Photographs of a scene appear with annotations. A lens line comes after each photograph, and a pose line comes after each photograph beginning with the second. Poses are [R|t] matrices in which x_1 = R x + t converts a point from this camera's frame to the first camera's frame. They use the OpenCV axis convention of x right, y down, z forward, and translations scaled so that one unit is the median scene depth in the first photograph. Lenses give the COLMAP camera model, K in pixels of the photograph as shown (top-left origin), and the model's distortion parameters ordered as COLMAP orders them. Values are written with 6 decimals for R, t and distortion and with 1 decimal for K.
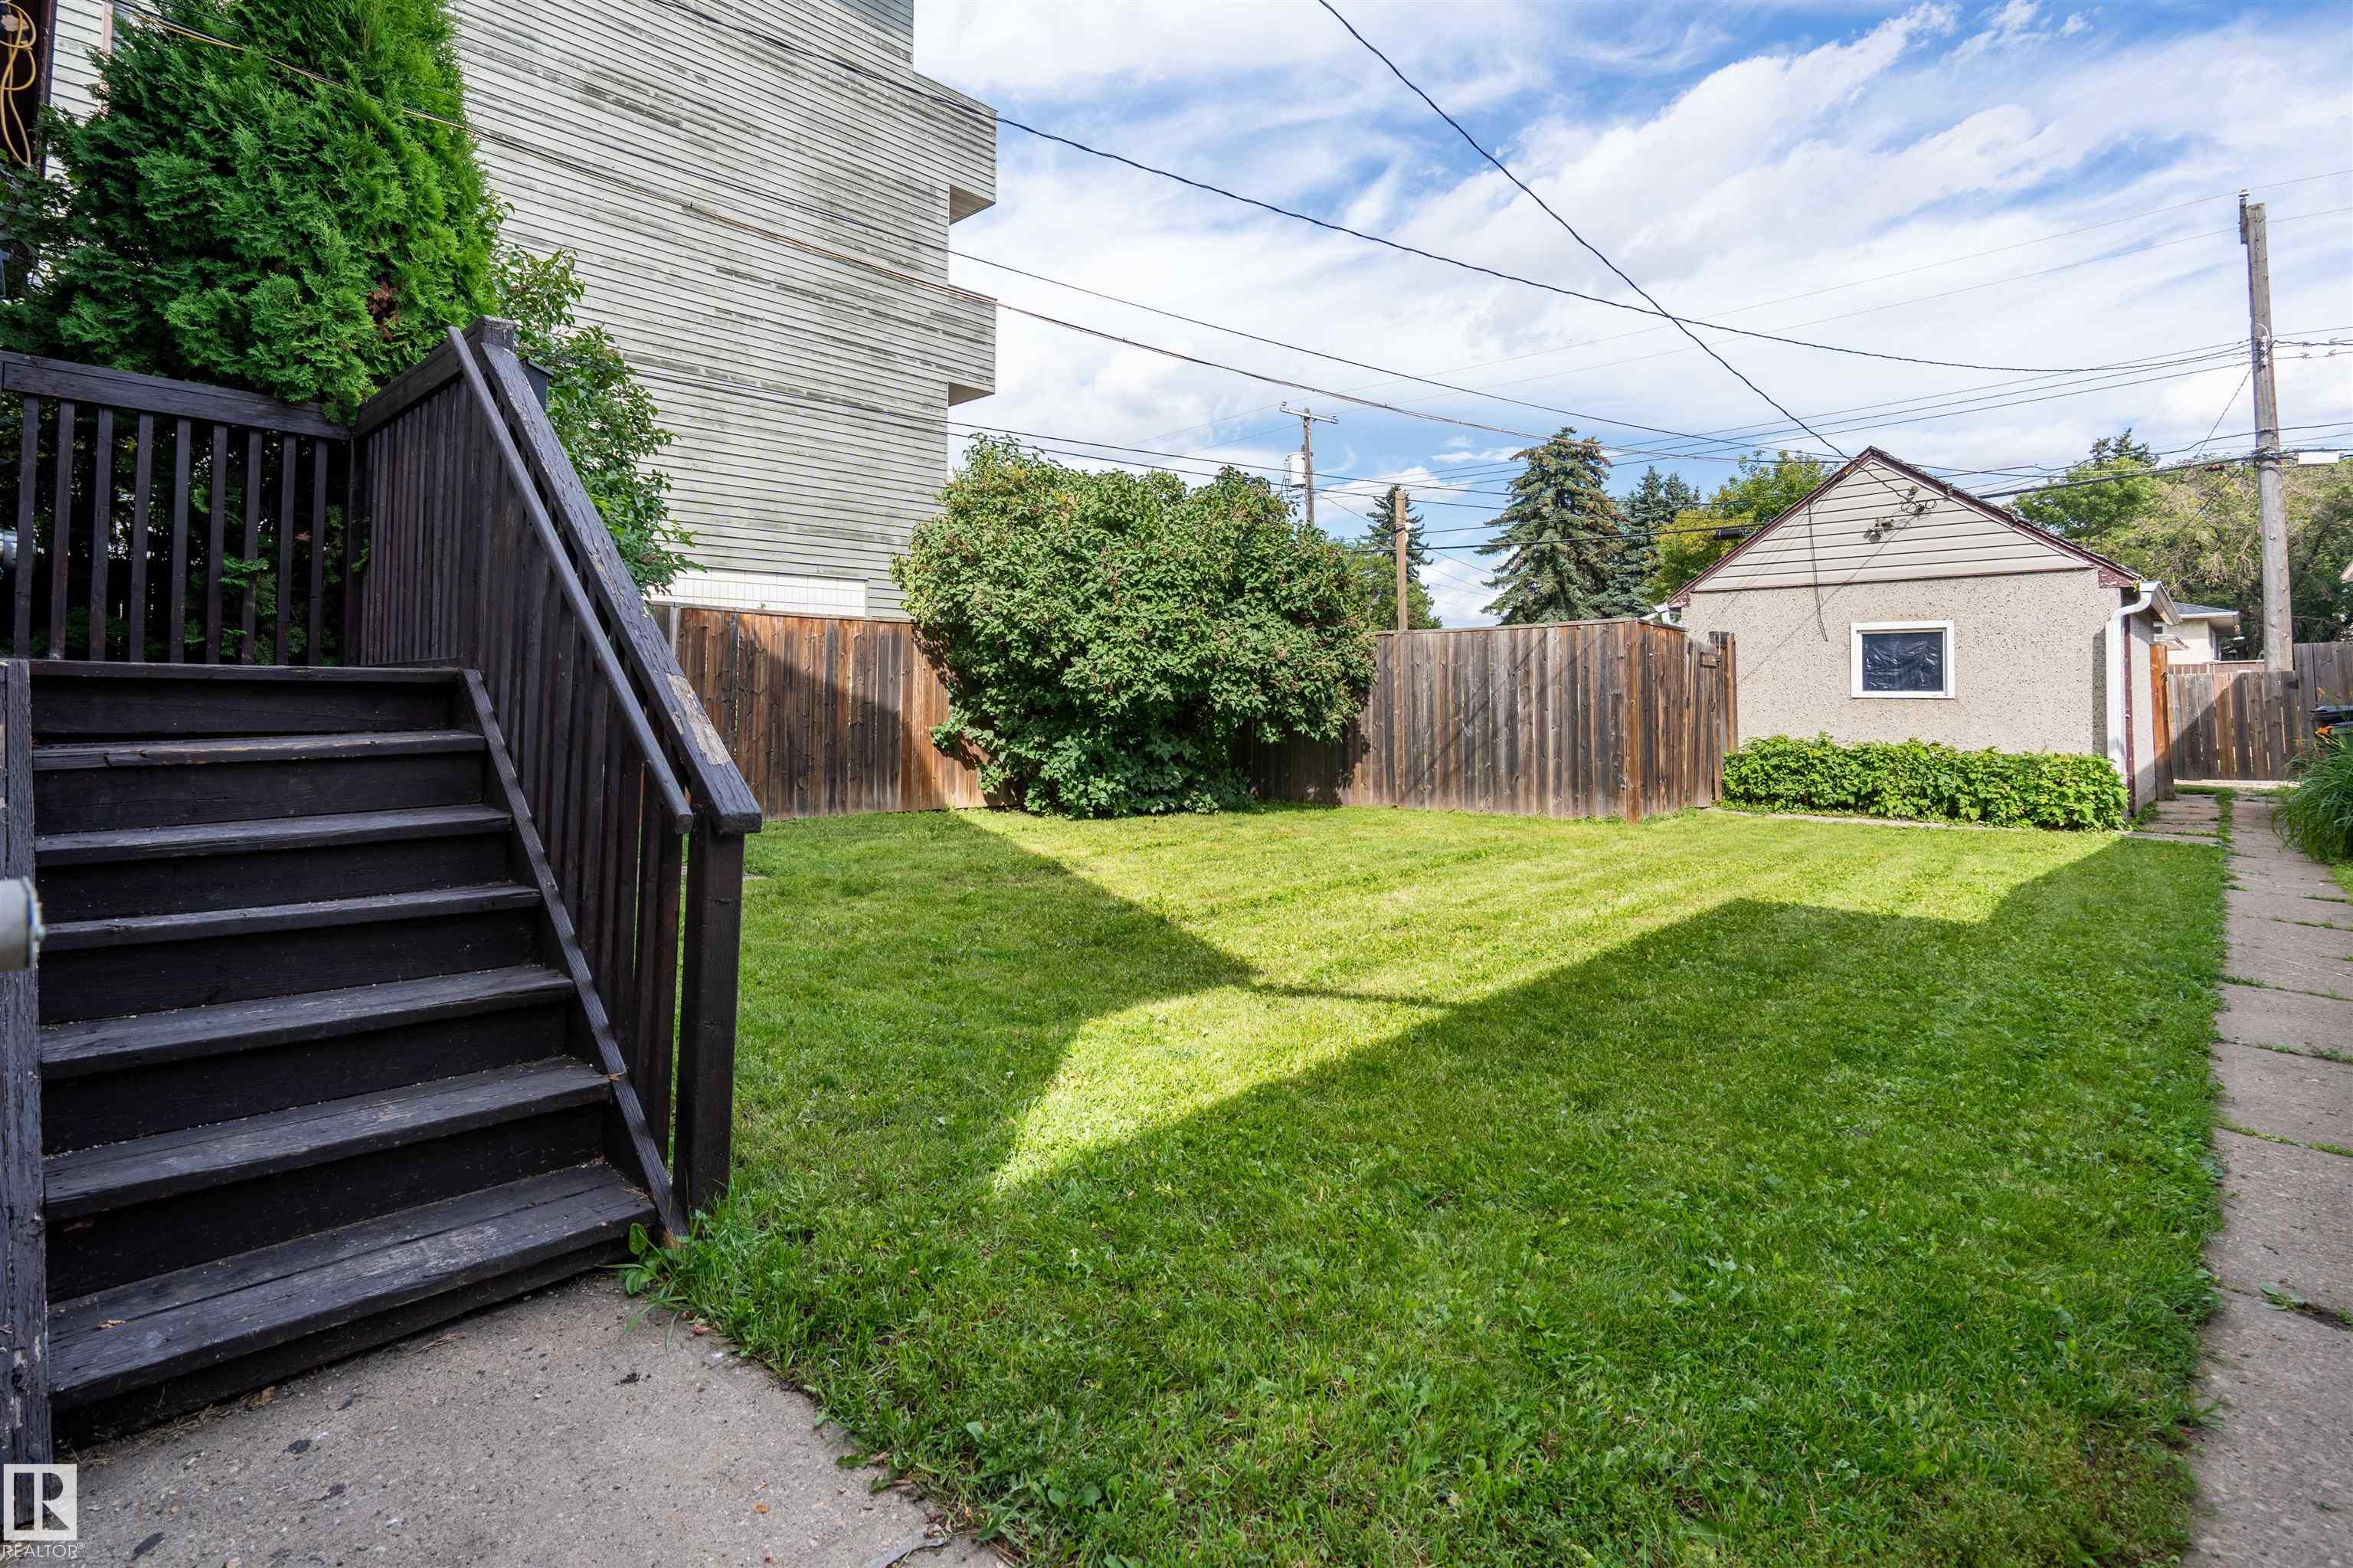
lens RADIAL K [[1122.6, 0, 1174.3], [0, 1122.6, 649.1], [0, 0, 1]] dist [0.011409, -0.001044]
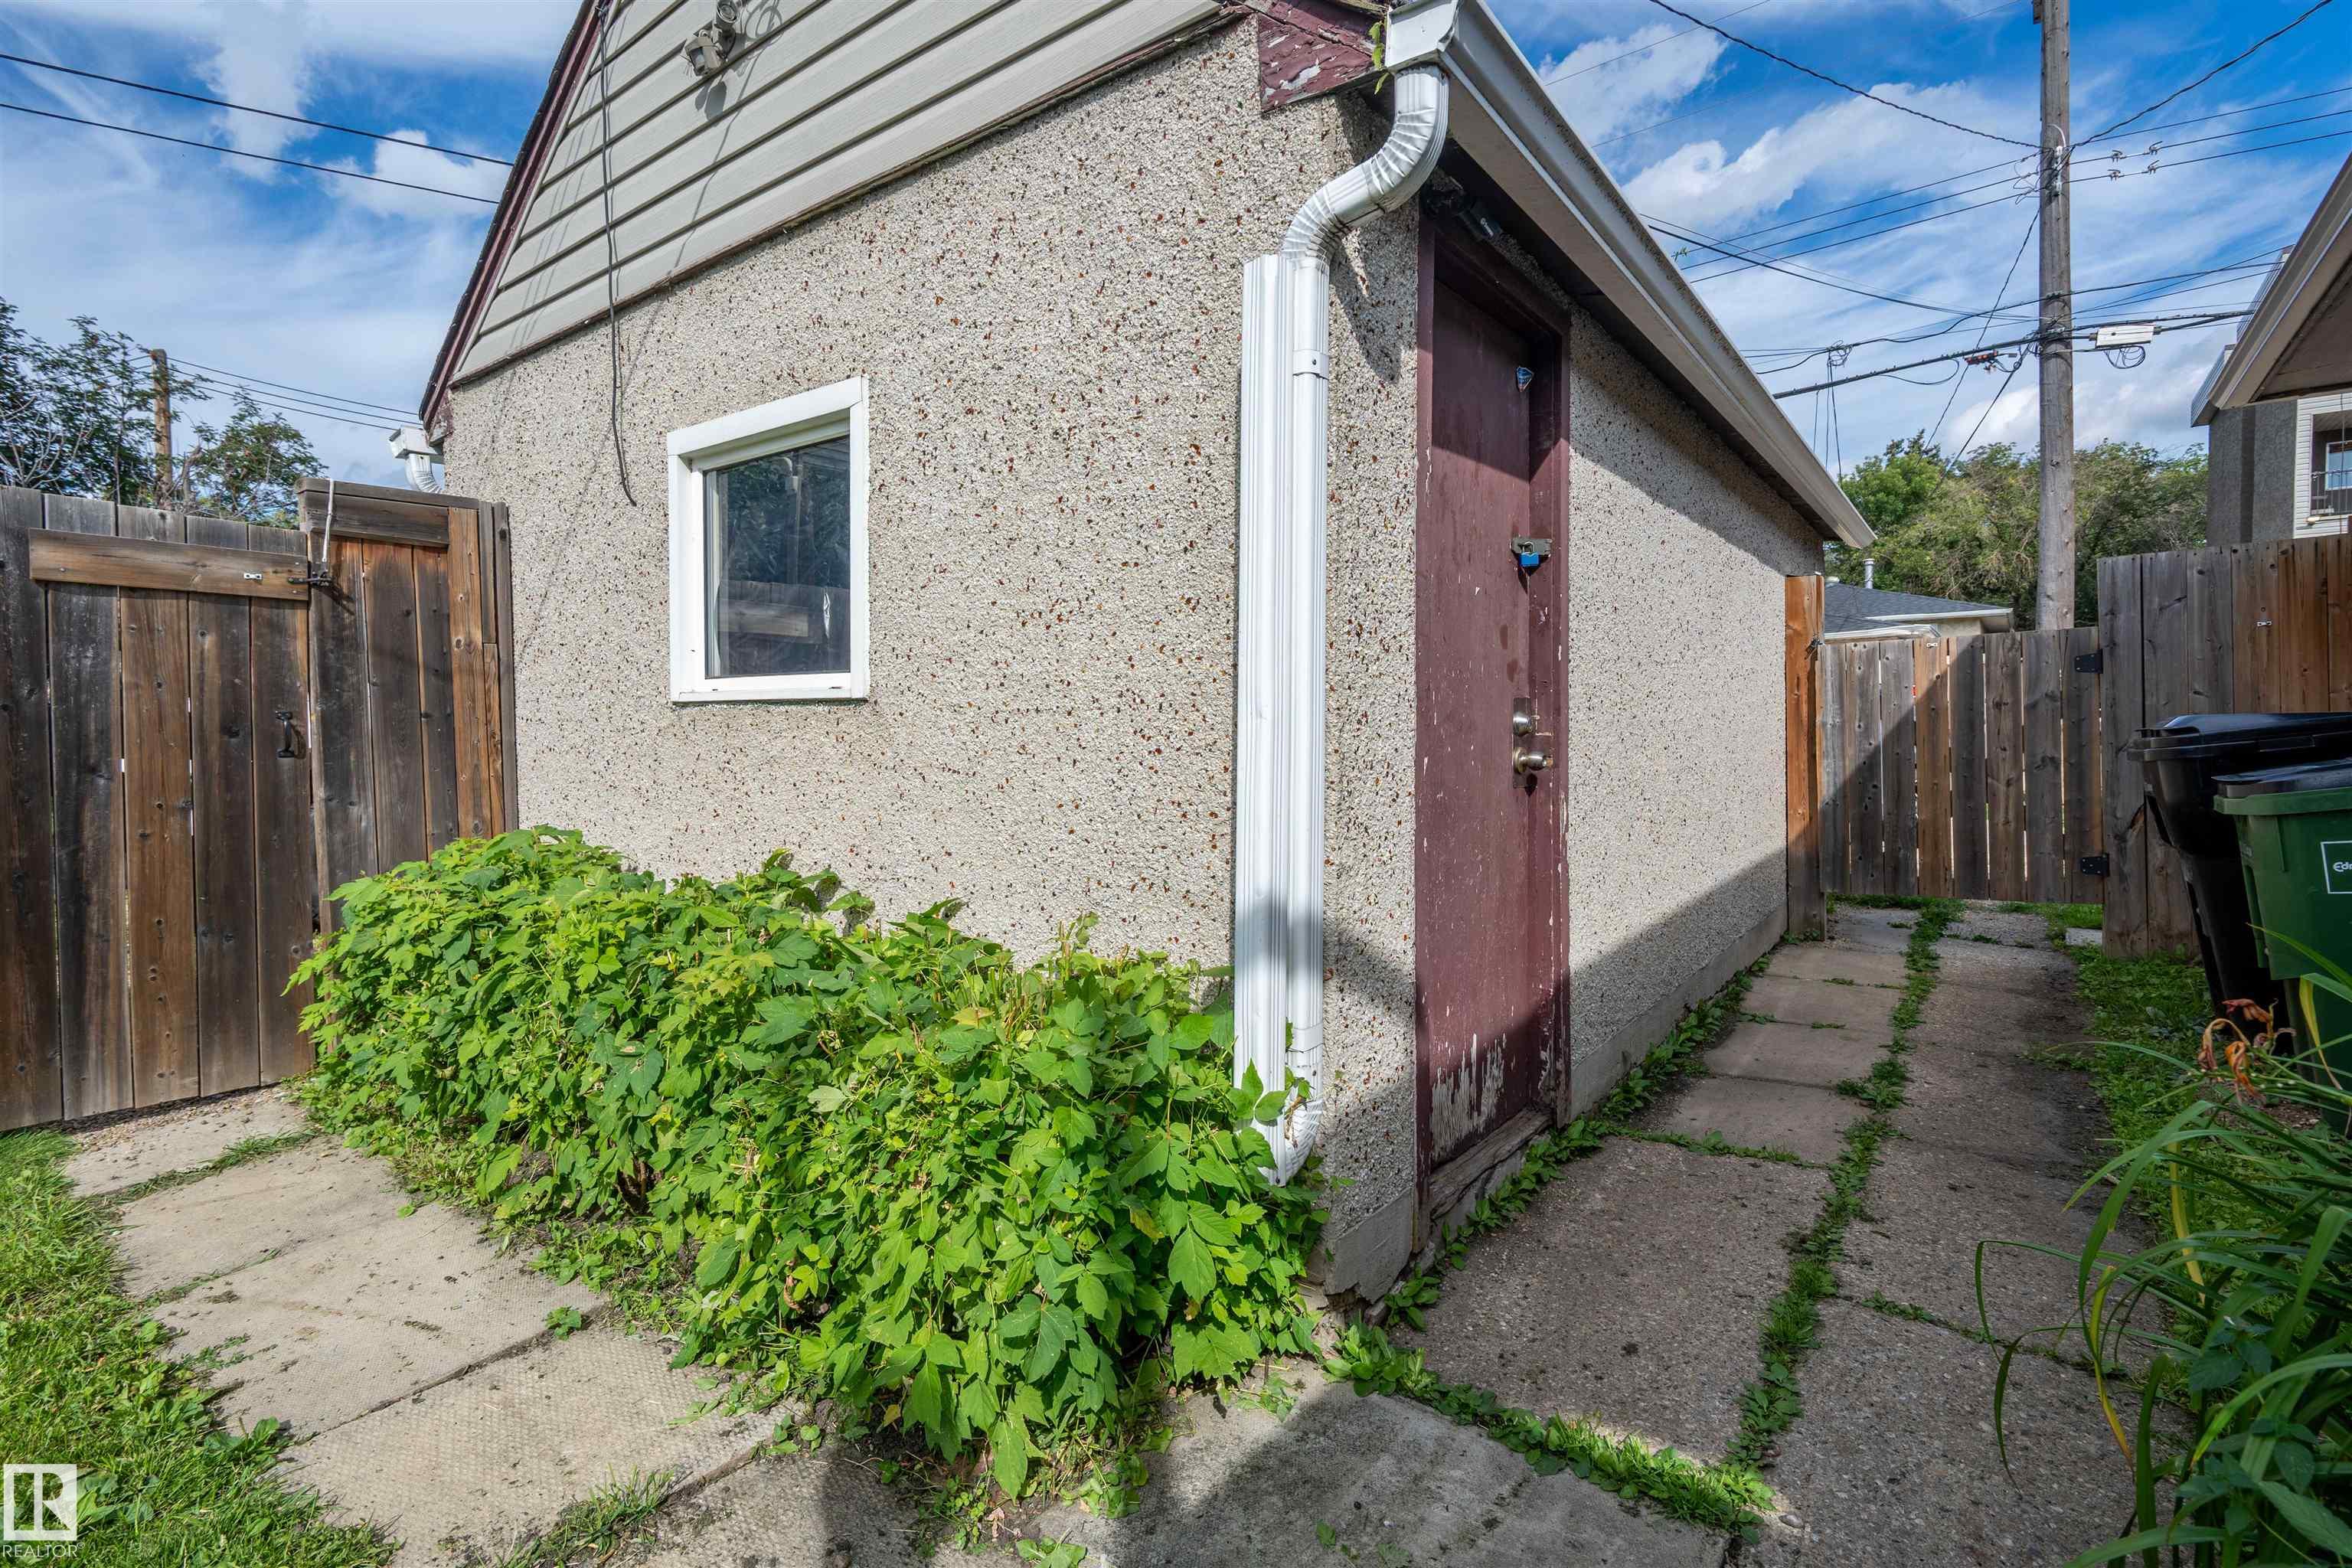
lens RADIAL K [[1129.5, 0, 1147.6], [0, 1129.5, 759.7], [0, 0, 1]] dist [-0.008660, 0.003116]
pose [[0.995212, -0.015348, 0.096531, 0.721285], [0.007917, 0.997007, 0.076902, 0.037983], [-0.097422, -0.075769, 0.992355, 0.743619]]
